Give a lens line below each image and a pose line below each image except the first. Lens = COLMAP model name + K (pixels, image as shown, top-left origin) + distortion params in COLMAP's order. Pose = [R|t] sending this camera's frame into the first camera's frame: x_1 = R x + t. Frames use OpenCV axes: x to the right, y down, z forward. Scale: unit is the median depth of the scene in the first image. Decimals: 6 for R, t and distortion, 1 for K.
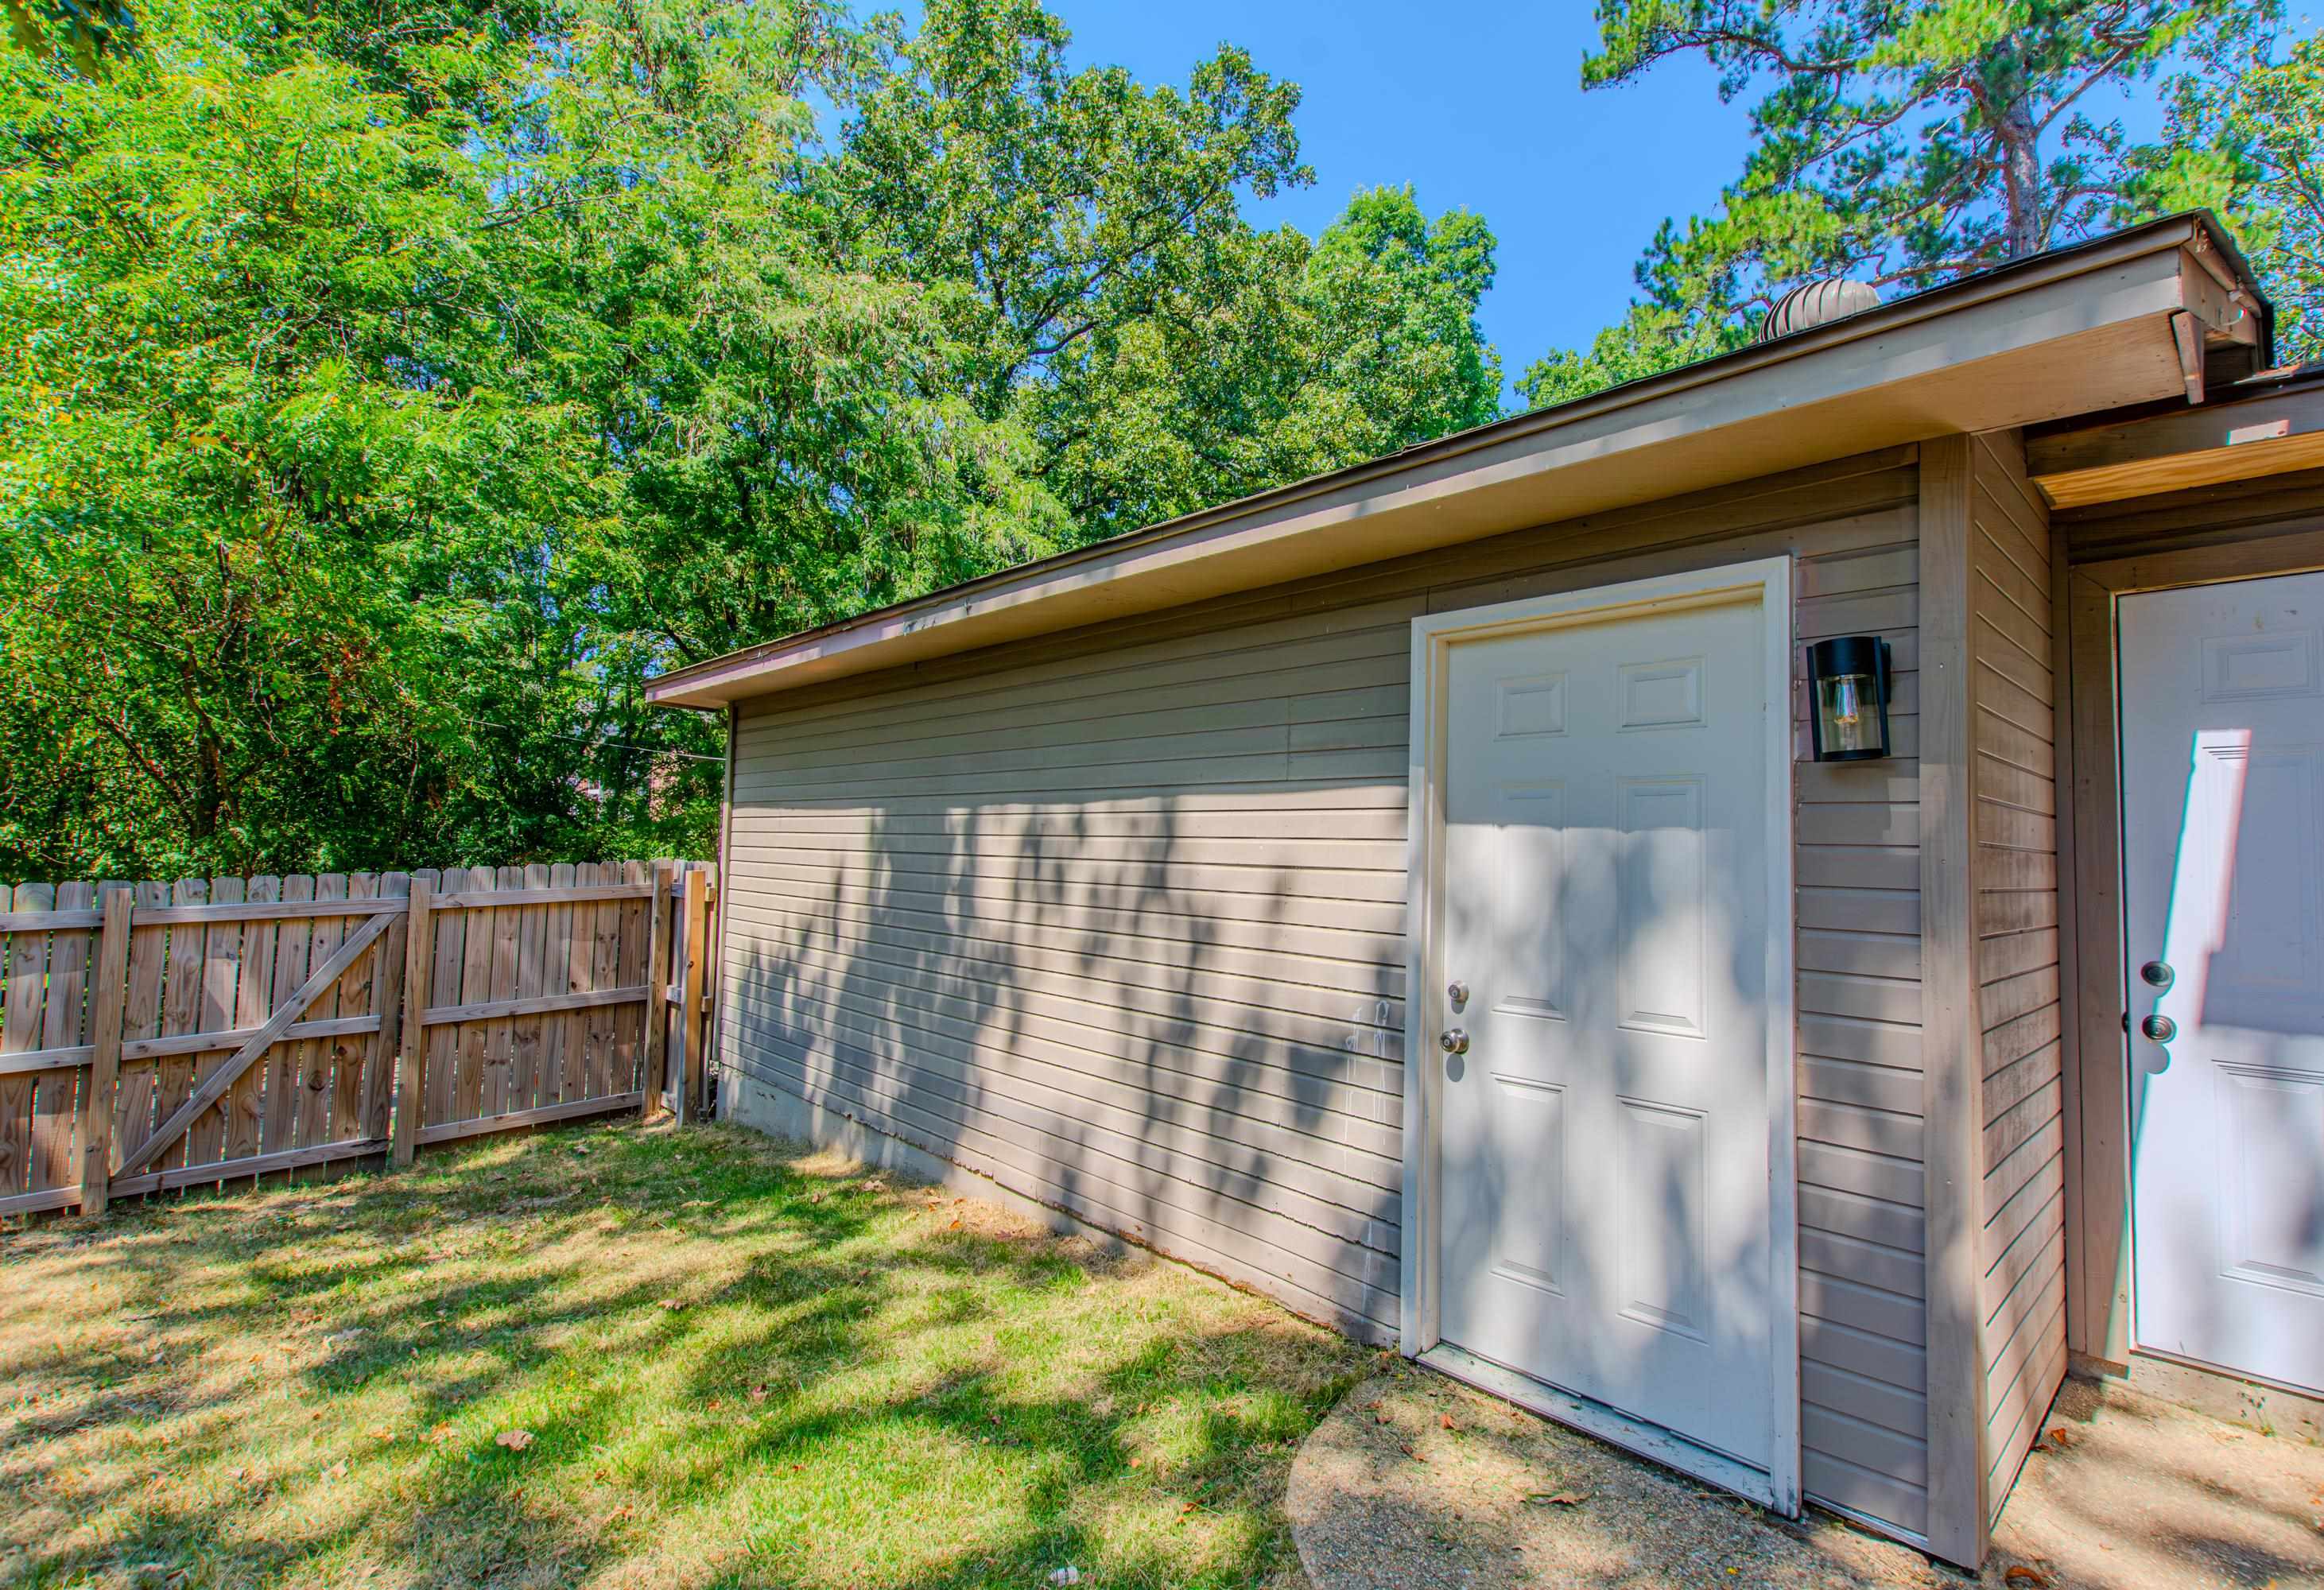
lens RADIAL K [[1067.3, 0, 1198.9], [0, 1067.3, 801.1], [0, 0, 1]] dist [-0.000382, -0.000659]
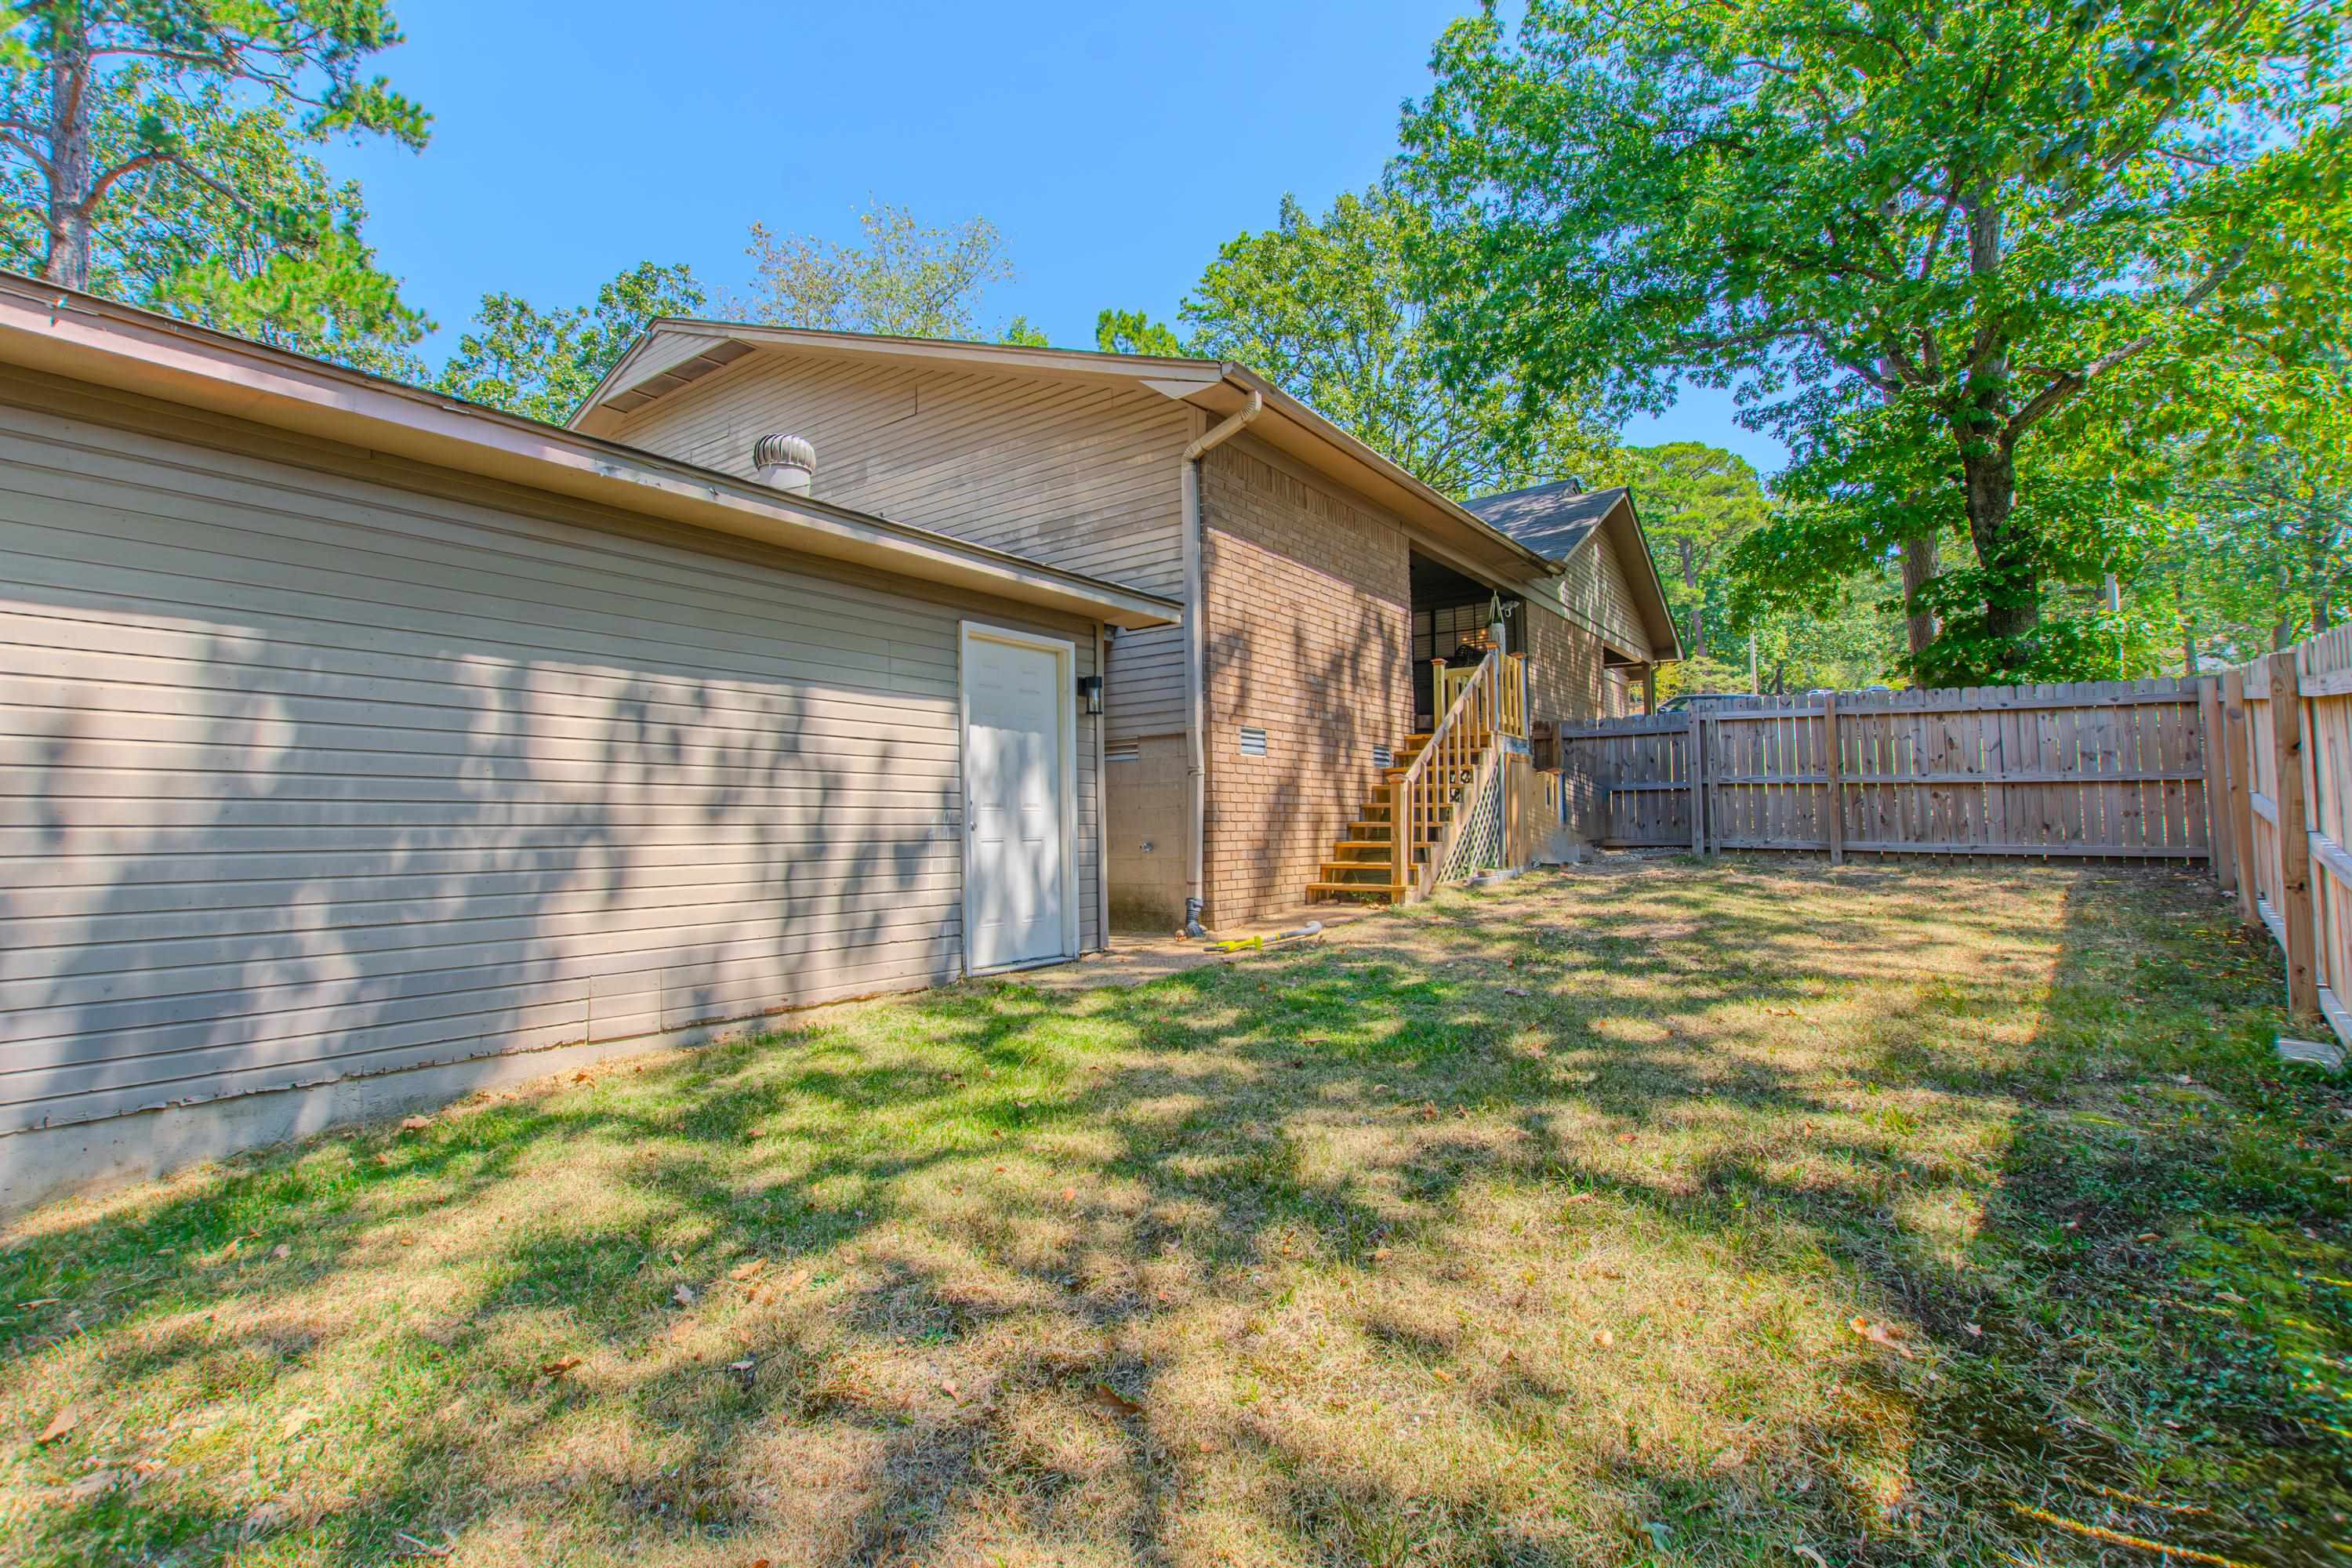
lens RADIAL K [[1054.9, 0, 1150.8], [0, 1054.9, 795.2], [0, 0, 1]] dist [0.001936, 0.000211]
pose [[-0.146110, 0.012760, 0.989186, -1.298367], [-0.034153, 0.999256, -0.017935, 0.130608], [-0.988679, -0.036405, -0.145565, 0.658908]]
